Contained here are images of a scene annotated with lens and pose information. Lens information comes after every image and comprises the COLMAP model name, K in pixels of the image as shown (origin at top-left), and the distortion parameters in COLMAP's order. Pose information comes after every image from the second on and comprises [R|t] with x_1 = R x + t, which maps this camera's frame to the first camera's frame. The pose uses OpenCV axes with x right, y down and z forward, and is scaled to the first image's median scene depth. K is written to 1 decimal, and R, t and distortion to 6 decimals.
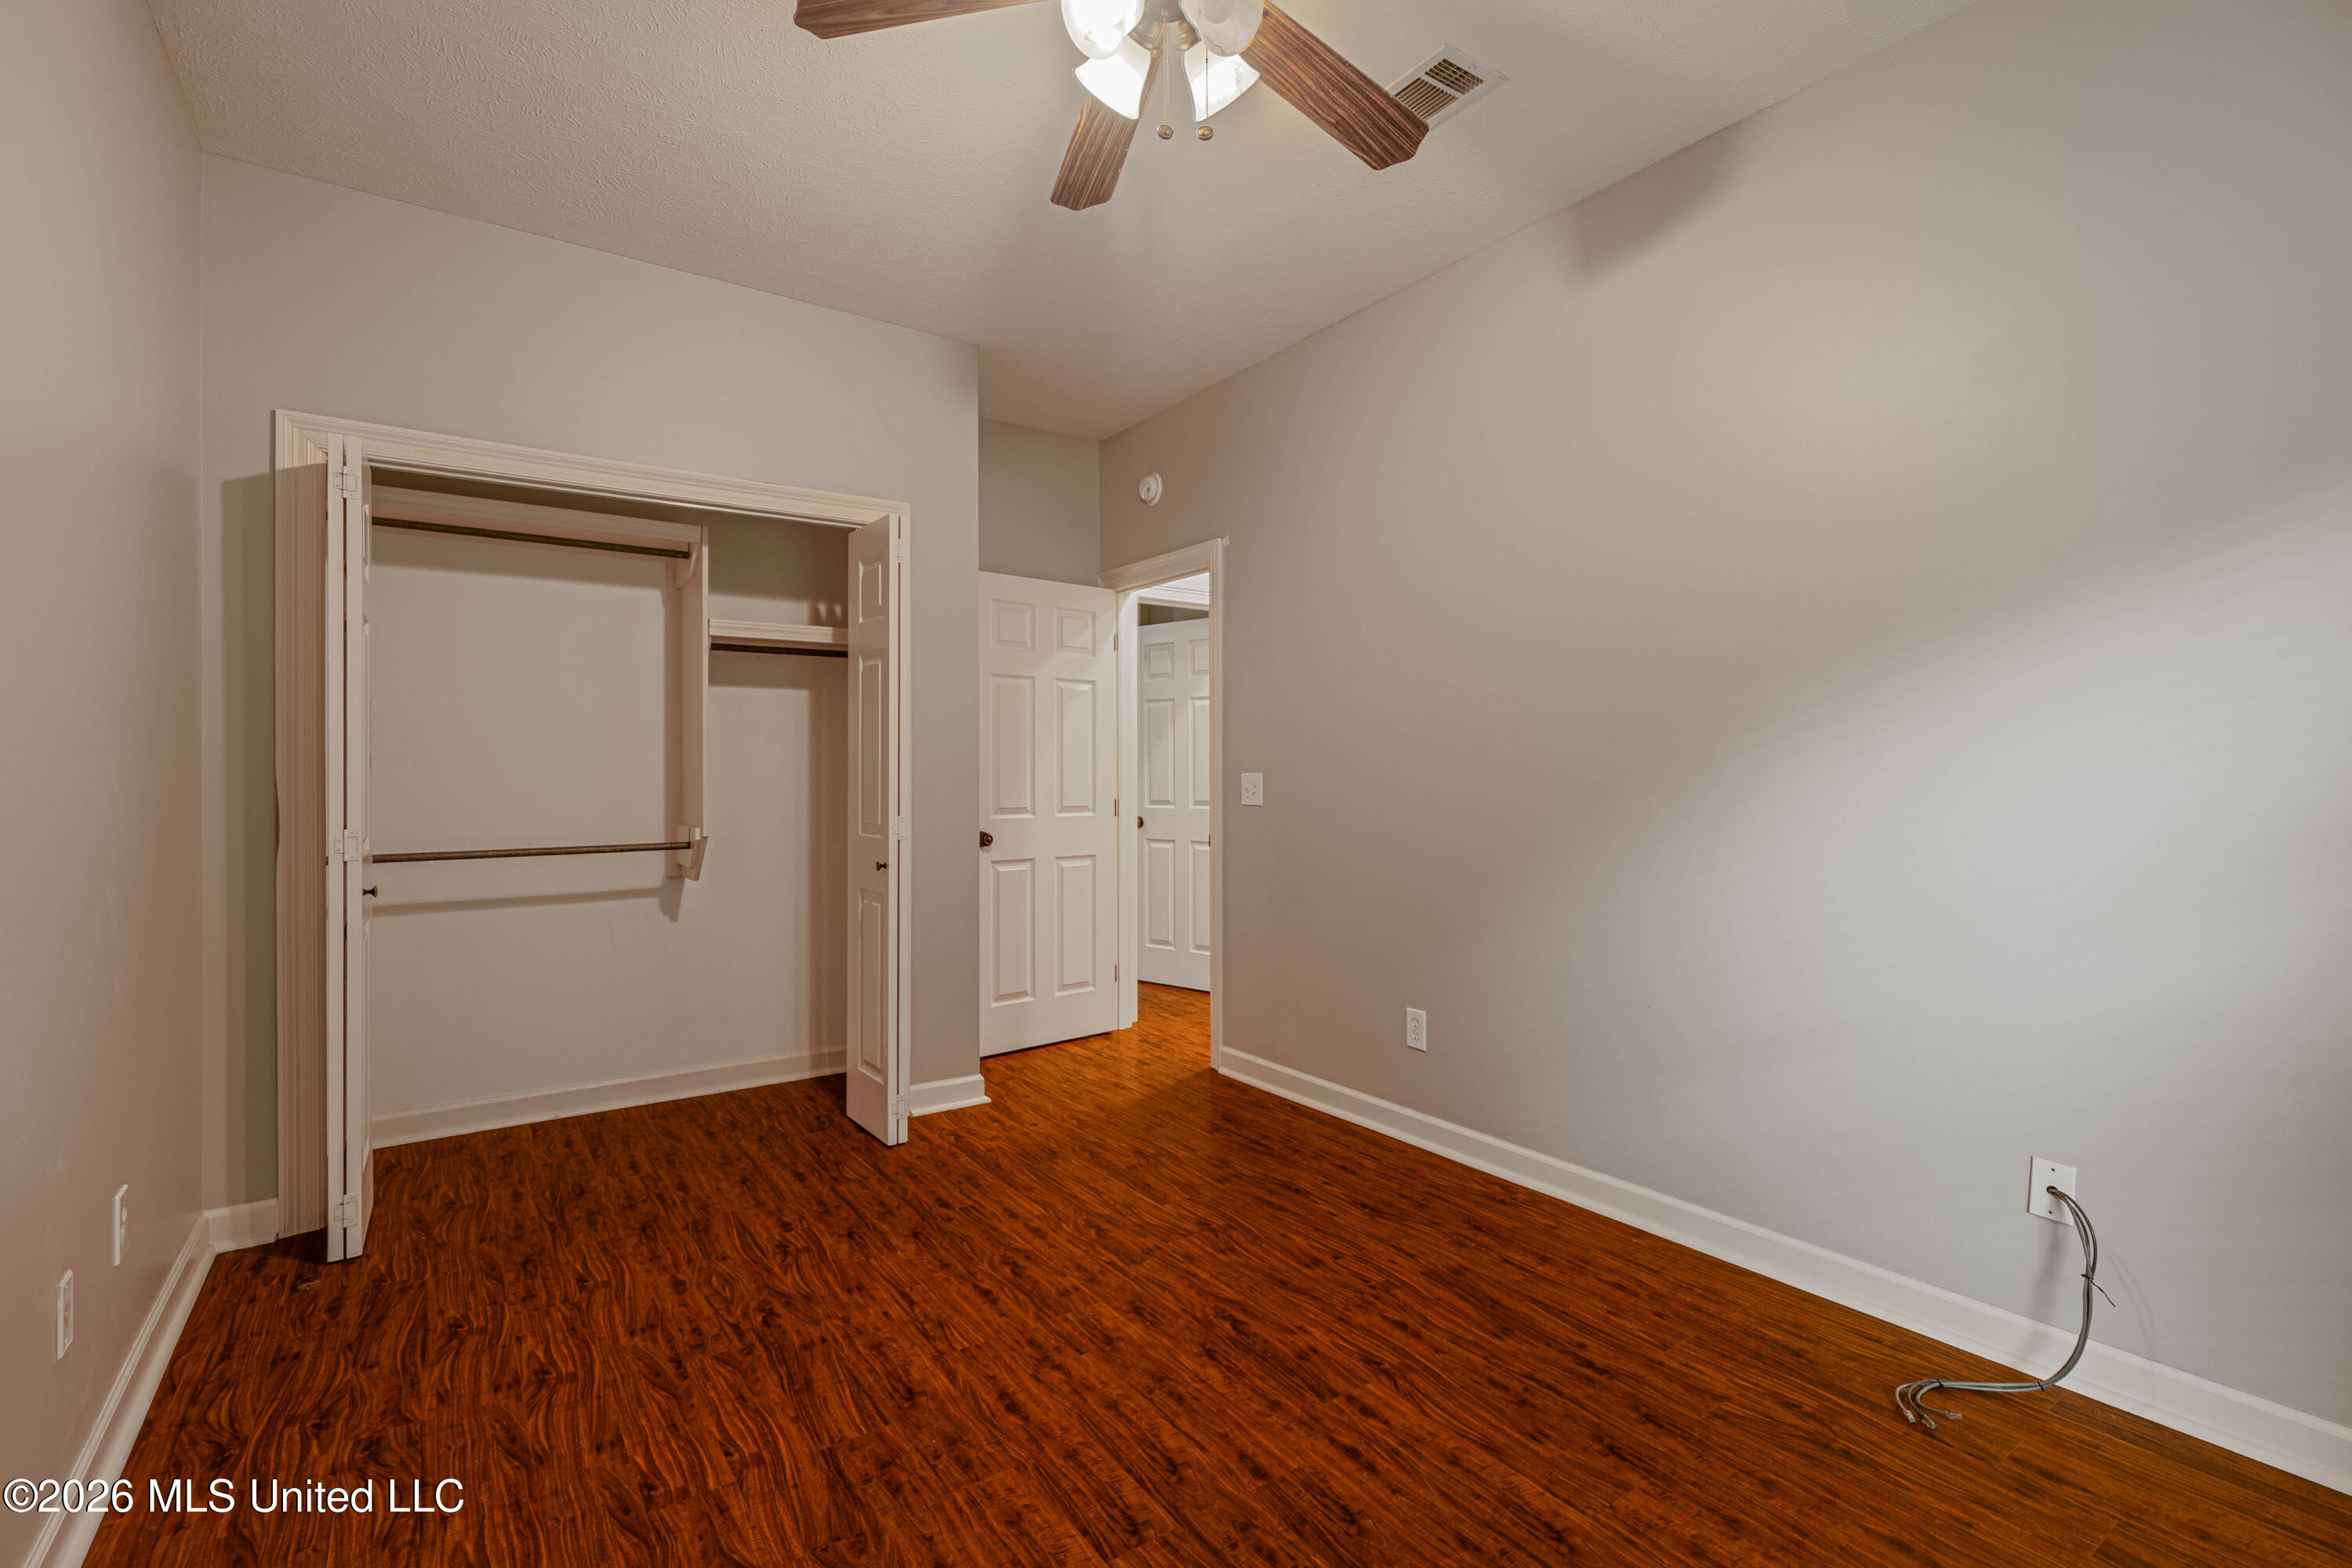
lens RADIAL K [[1067.2, 0, 1171.4], [0, 1067.2, 782.1], [0, 0, 1]] dist [0.003387, 0.000322]
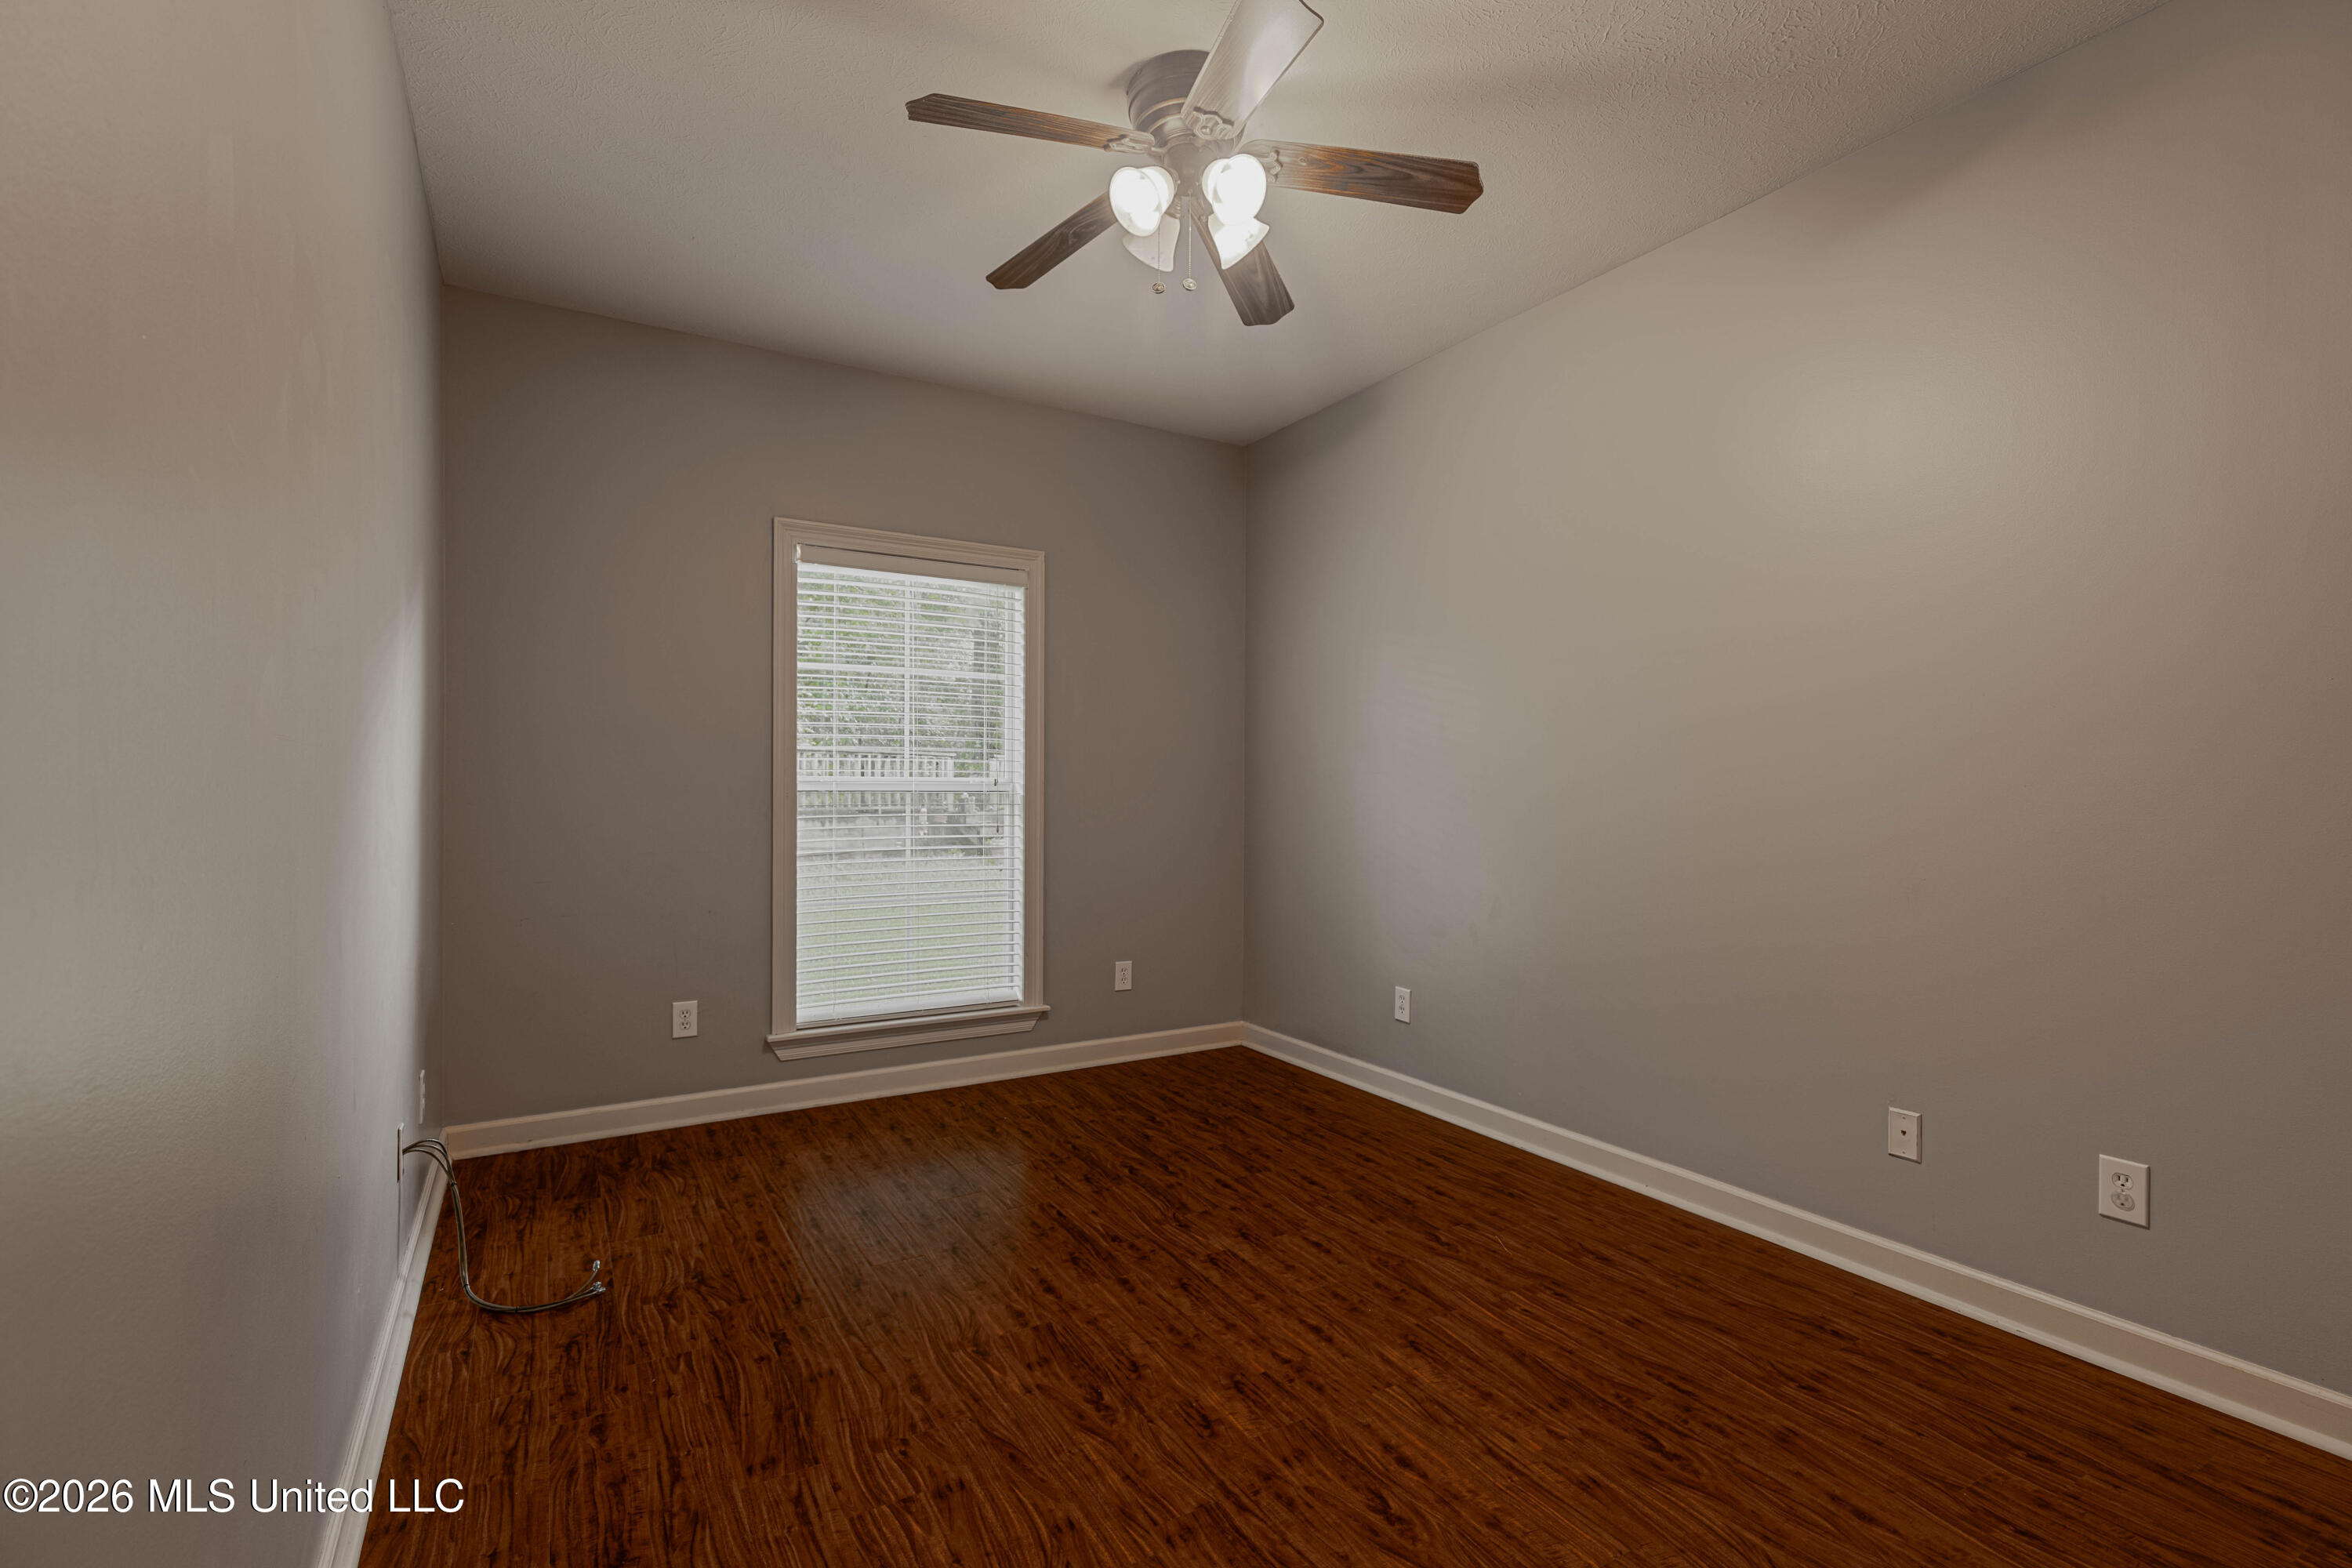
lens RADIAL K [[1067.2, 0, 1177.4], [0, 1067.2, 785.7], [0, 0, 1]] dist [0.003387, 0.000322]
pose [[-0.997293, -0.000074, 0.073529, -0.075856], [0.000343, 0.999984, 0.005665, -0.011549], [-0.073528, 0.005675, -0.997277, 1.969647]]
